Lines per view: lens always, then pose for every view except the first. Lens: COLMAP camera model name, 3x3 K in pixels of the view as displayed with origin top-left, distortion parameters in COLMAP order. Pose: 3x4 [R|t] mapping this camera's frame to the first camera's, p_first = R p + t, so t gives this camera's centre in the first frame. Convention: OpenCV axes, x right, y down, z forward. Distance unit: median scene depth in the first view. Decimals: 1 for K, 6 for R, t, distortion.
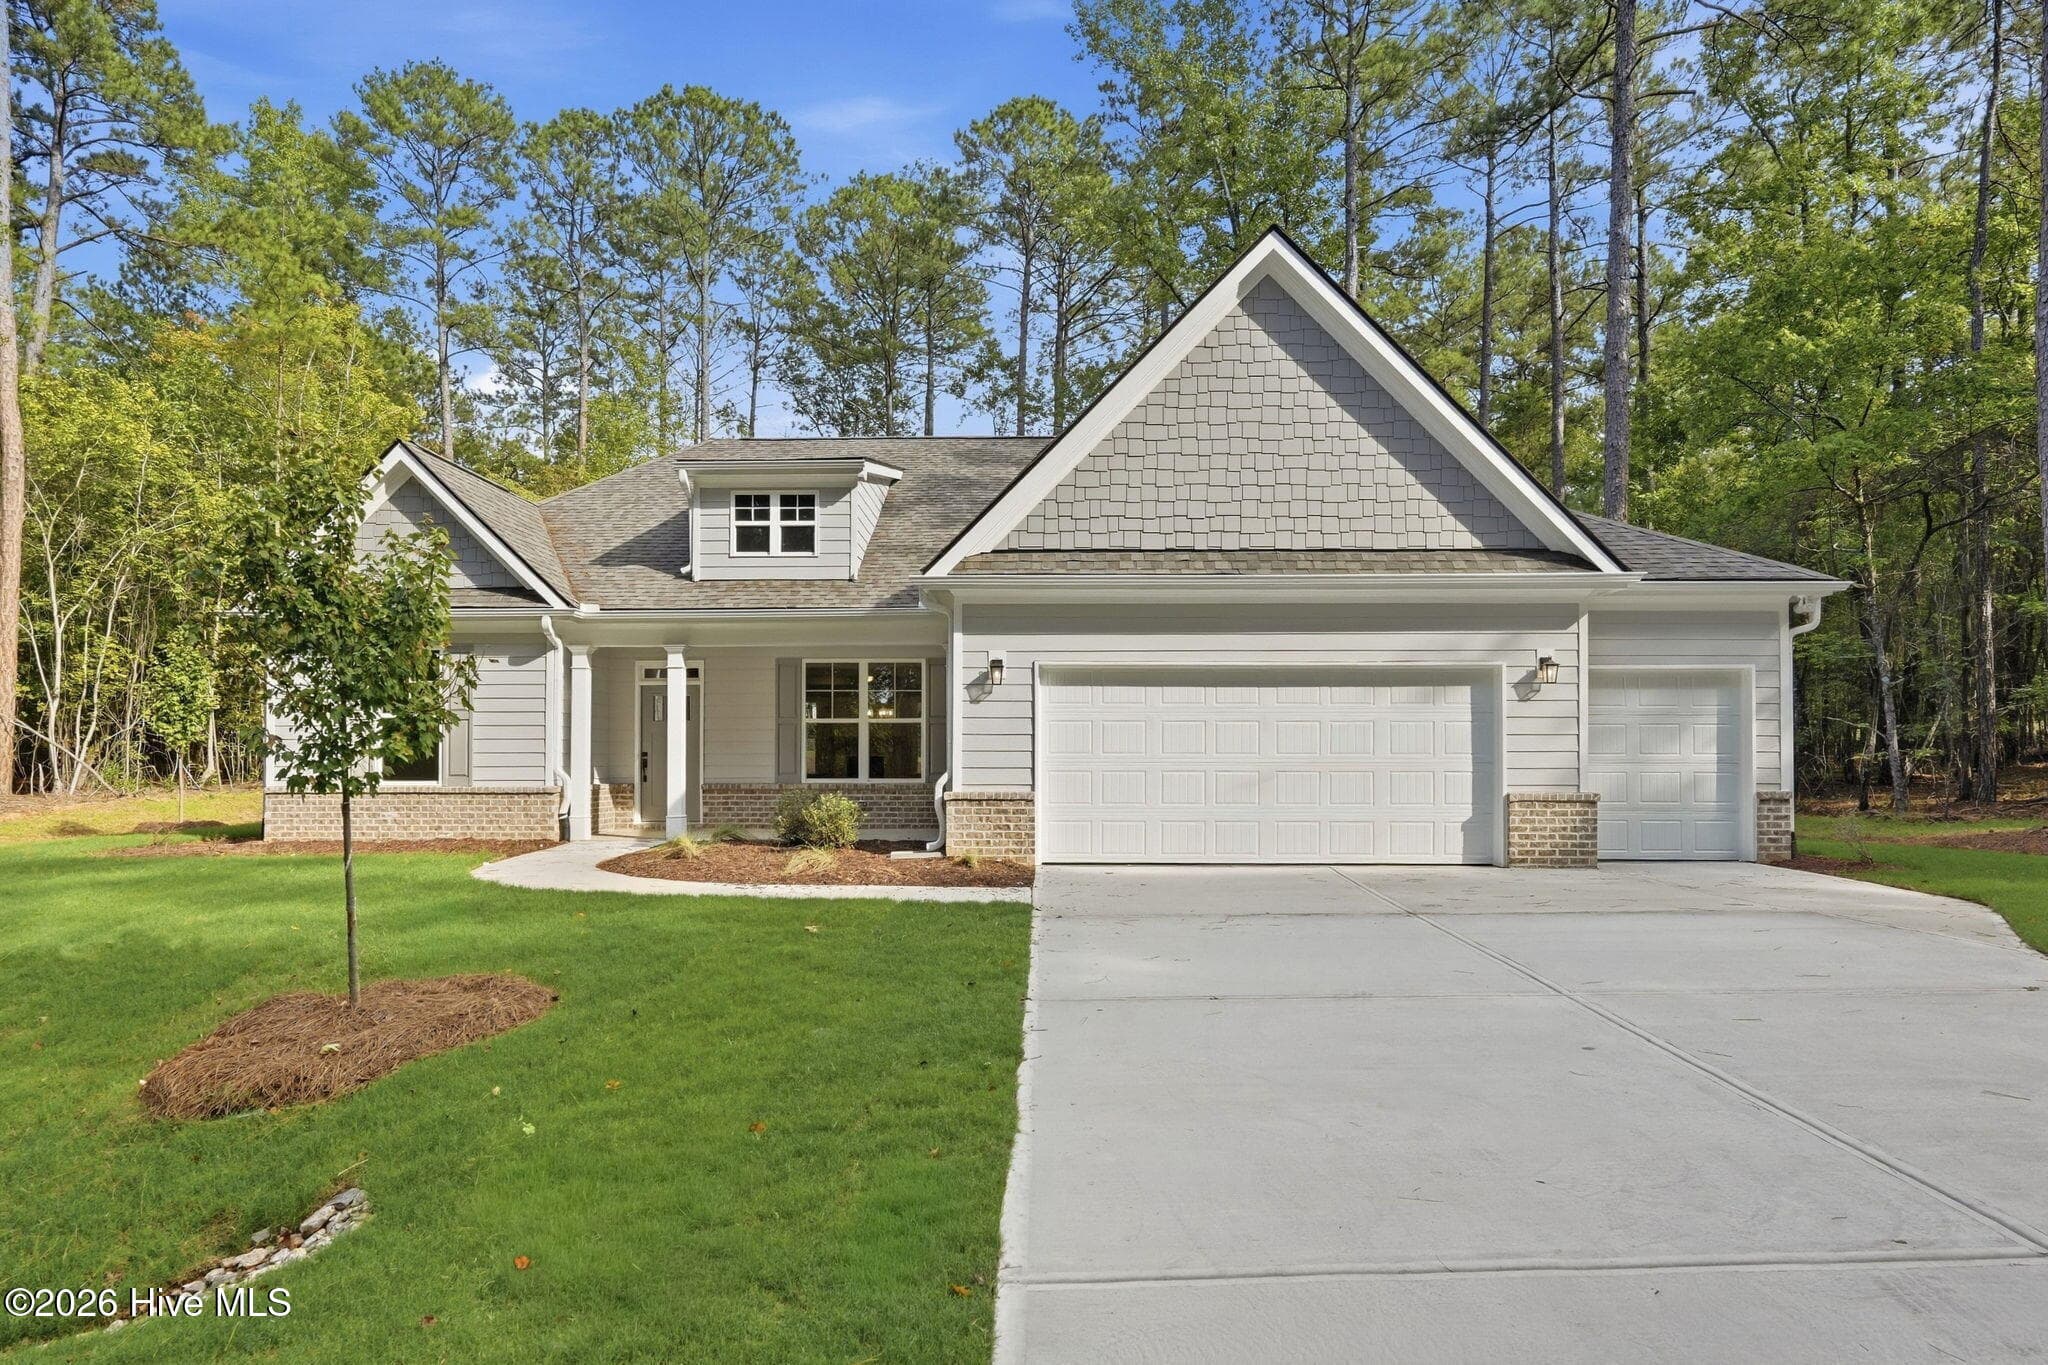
lens RADIAL K [[1197.4, 0, 1024.2], [0, 1197.4, 751.5], [0, 0, 1]] dist [-0.001250, -0.000087]
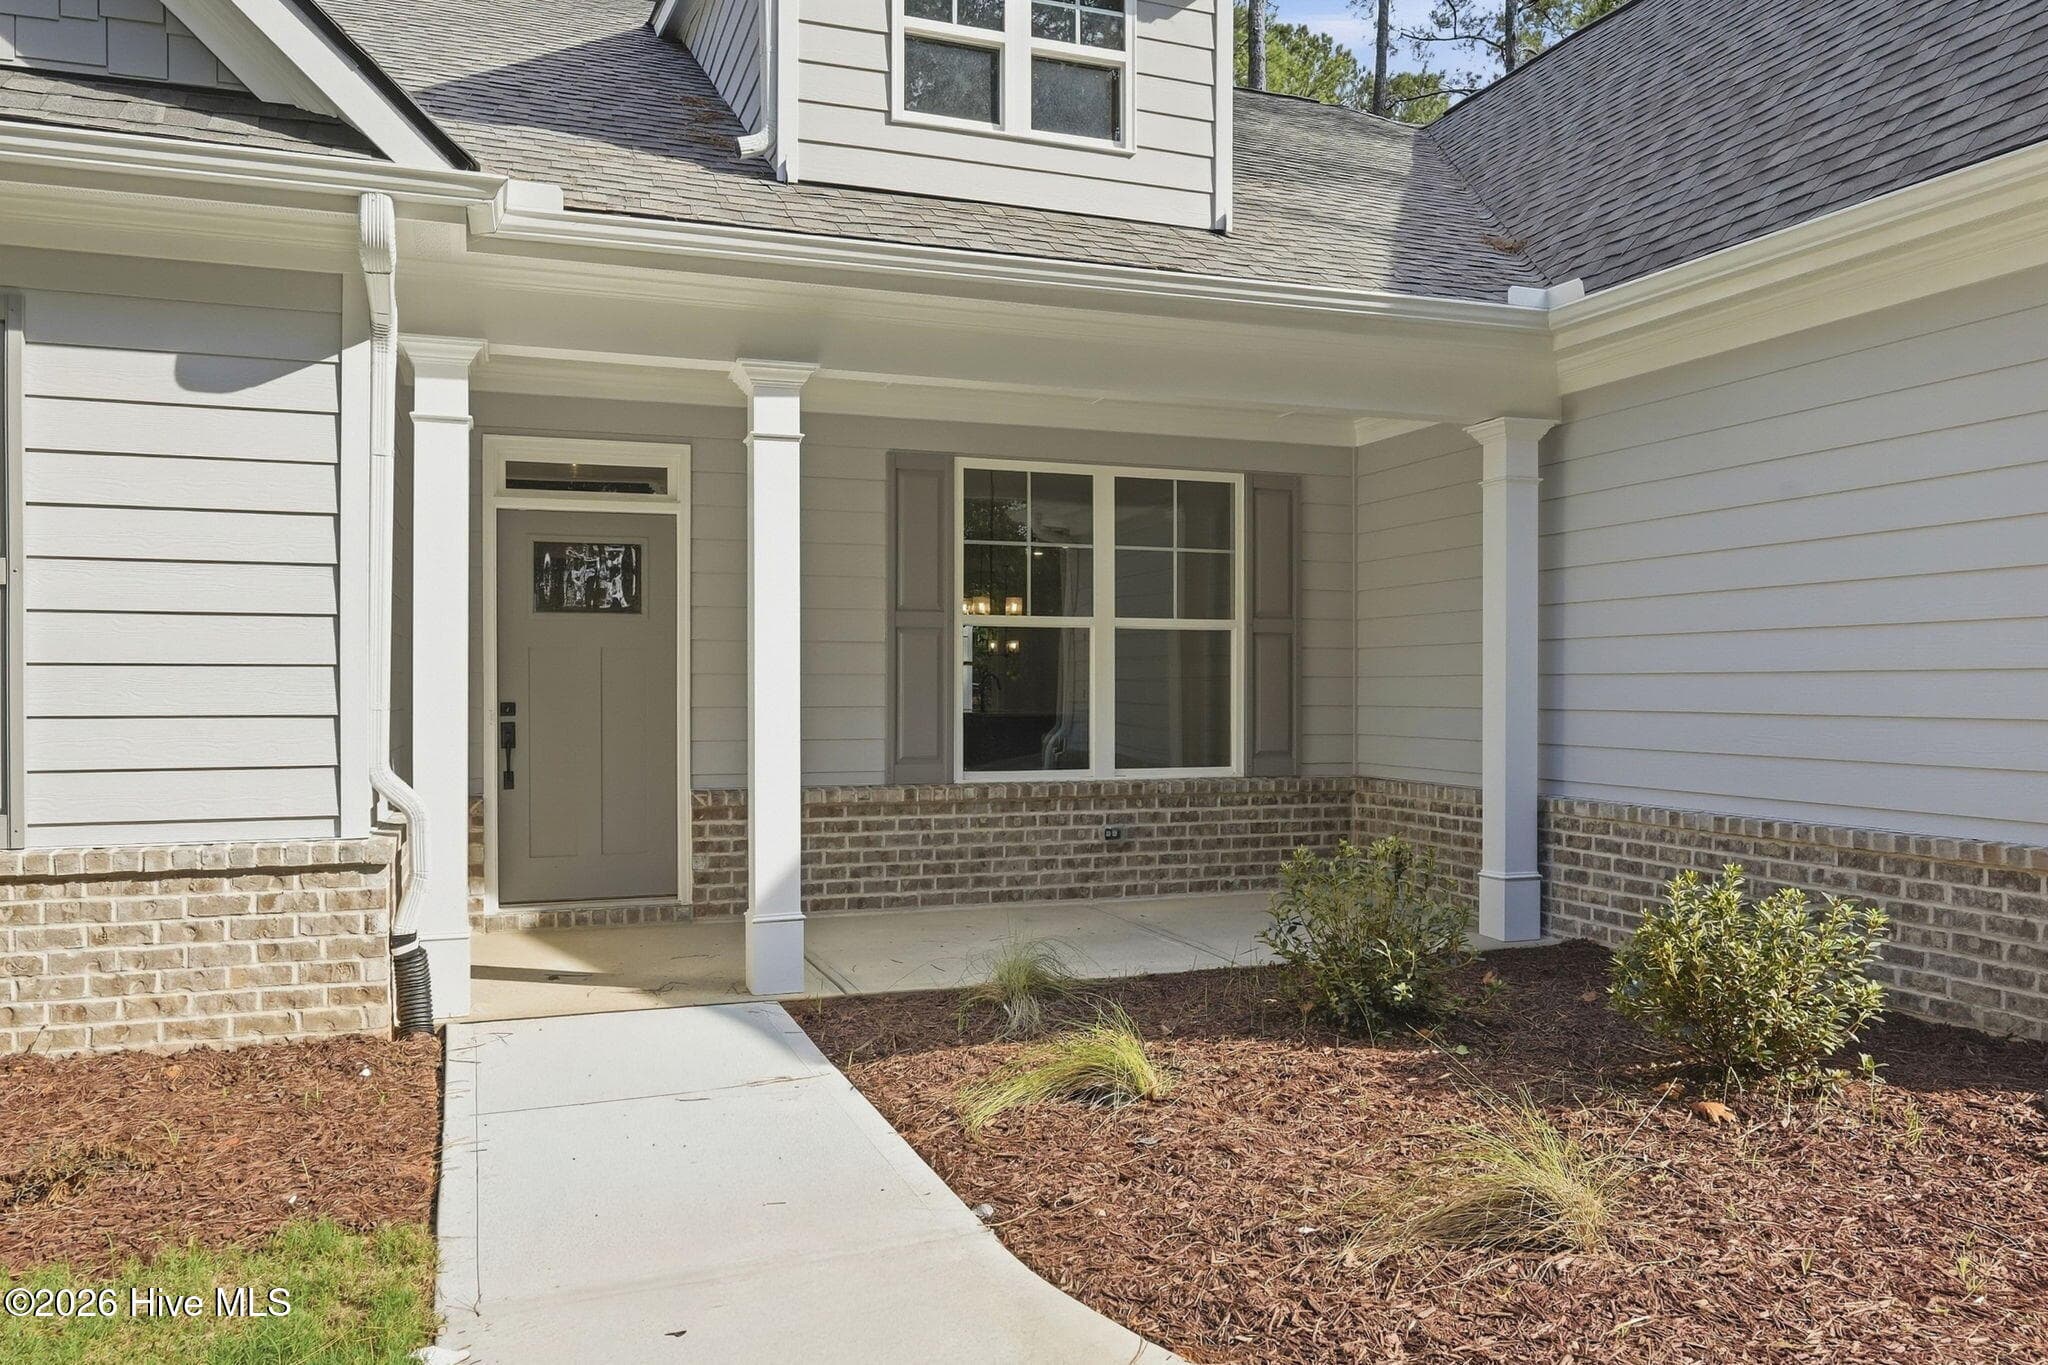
lens RADIAL K [[1431.2, 0, 1016.1], [0, 1431.2, 692.3], [0, 0, 1]] dist [-0.000438, 0.000138]
pose [[0.944710, 0.000357, 0.327906, -0.347783], [-0.003590, 0.999951, 0.009255, -0.007599], [-0.327886, -0.009920, 0.944665, 0.618372]]
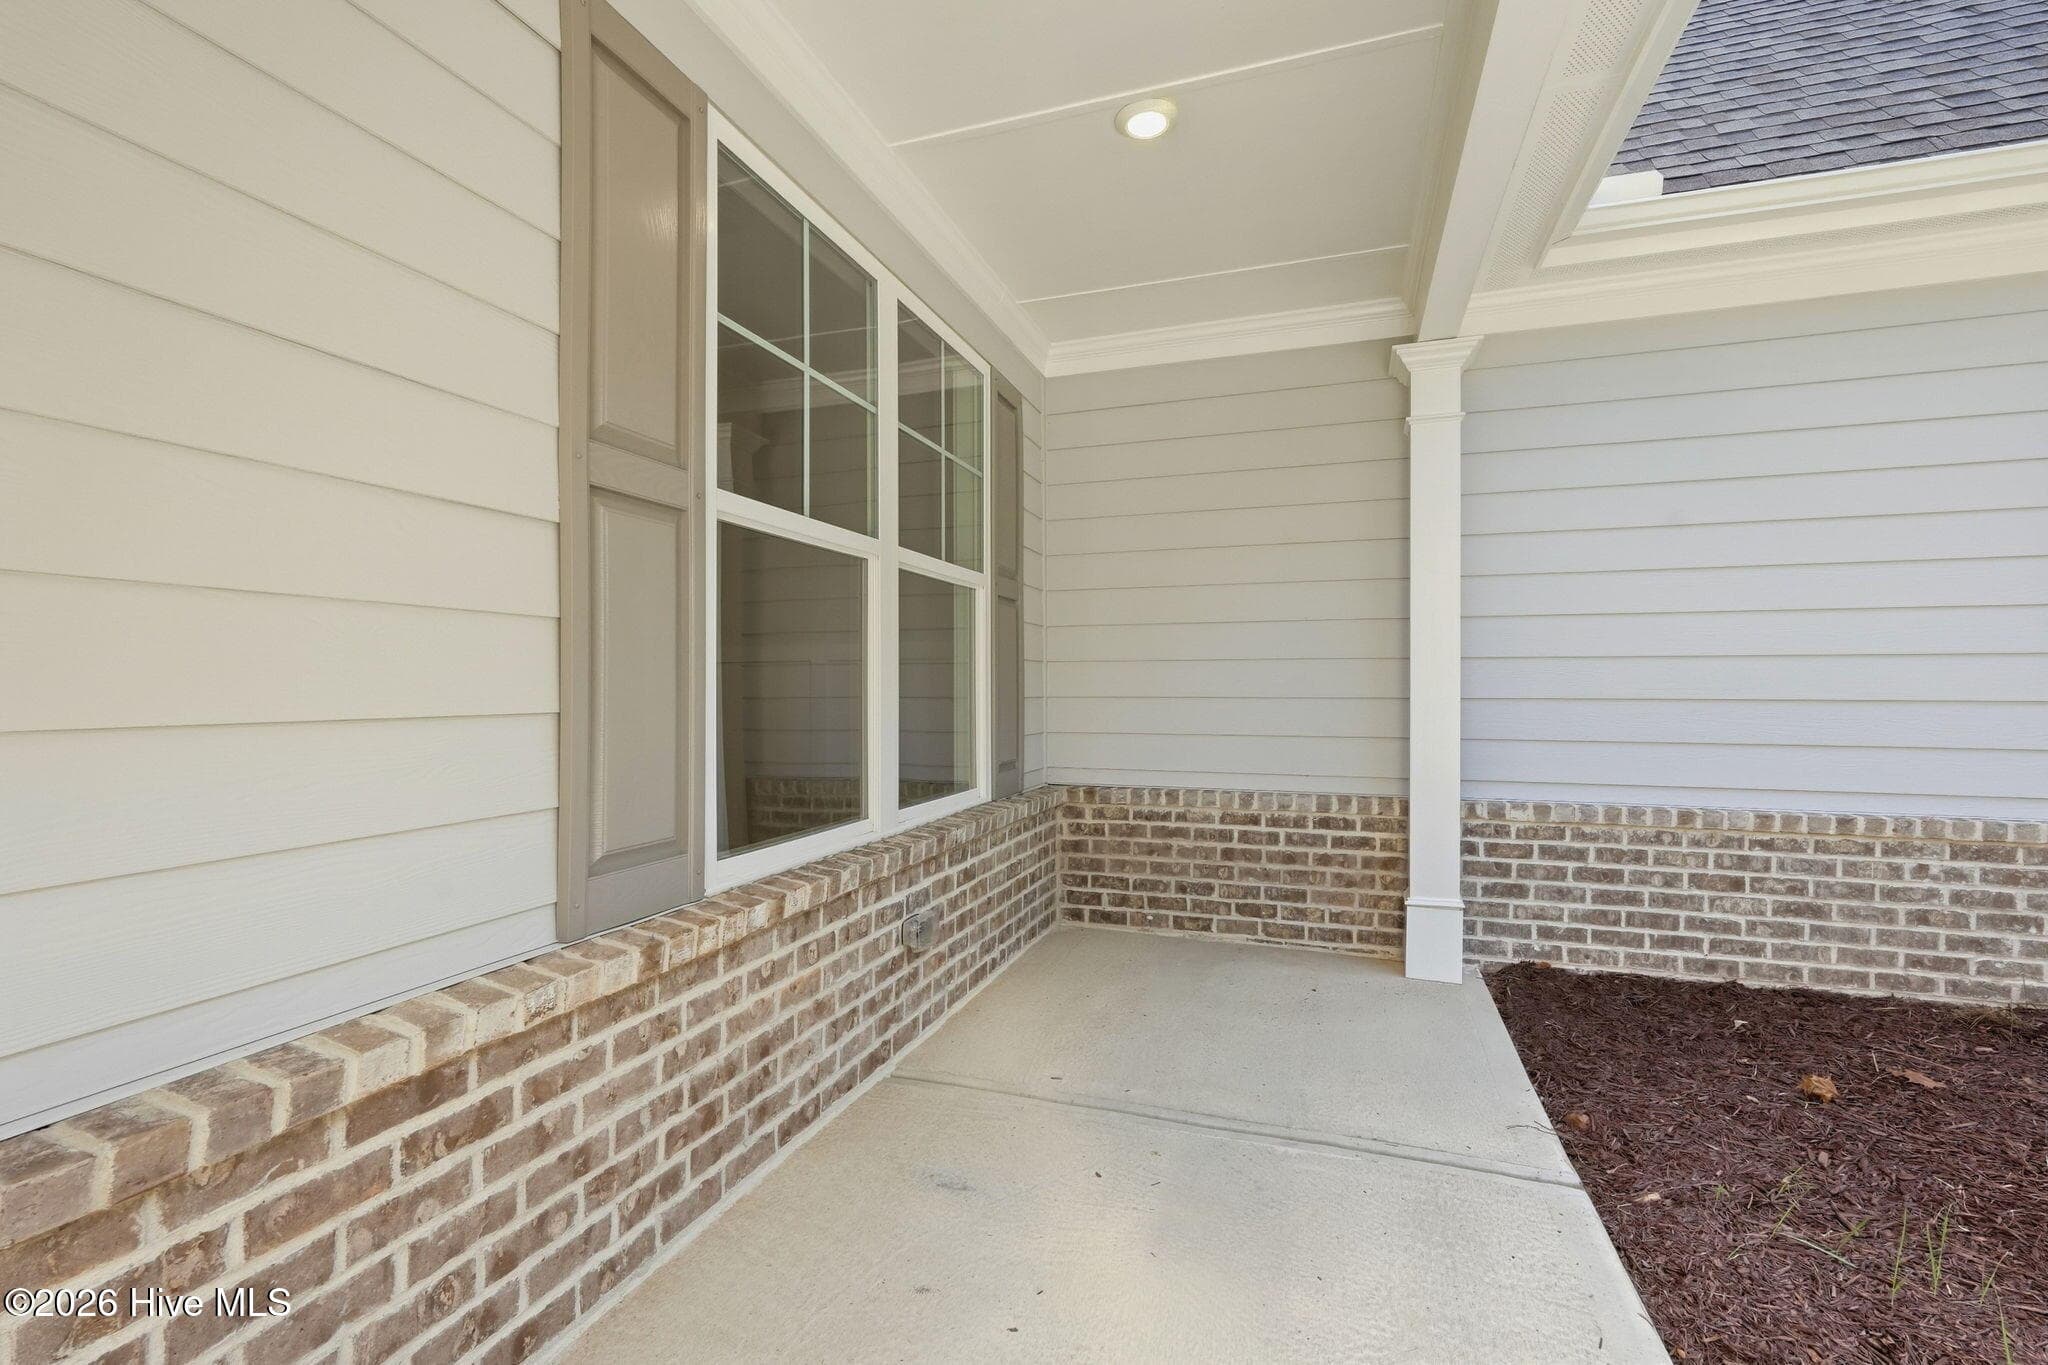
lens RADIAL K [[898.9, 0, 1026.7], [0, 898.9, 689.8], [0, 0, 1]] dist [-0.001254, 0.000076]
pose [[0.328181, -0.003910, 0.944607, -0.310417], [-0.007082, 0.999953, 0.006600, -0.001981], [-0.944588, -0.008856, 0.328138, 1.011932]]
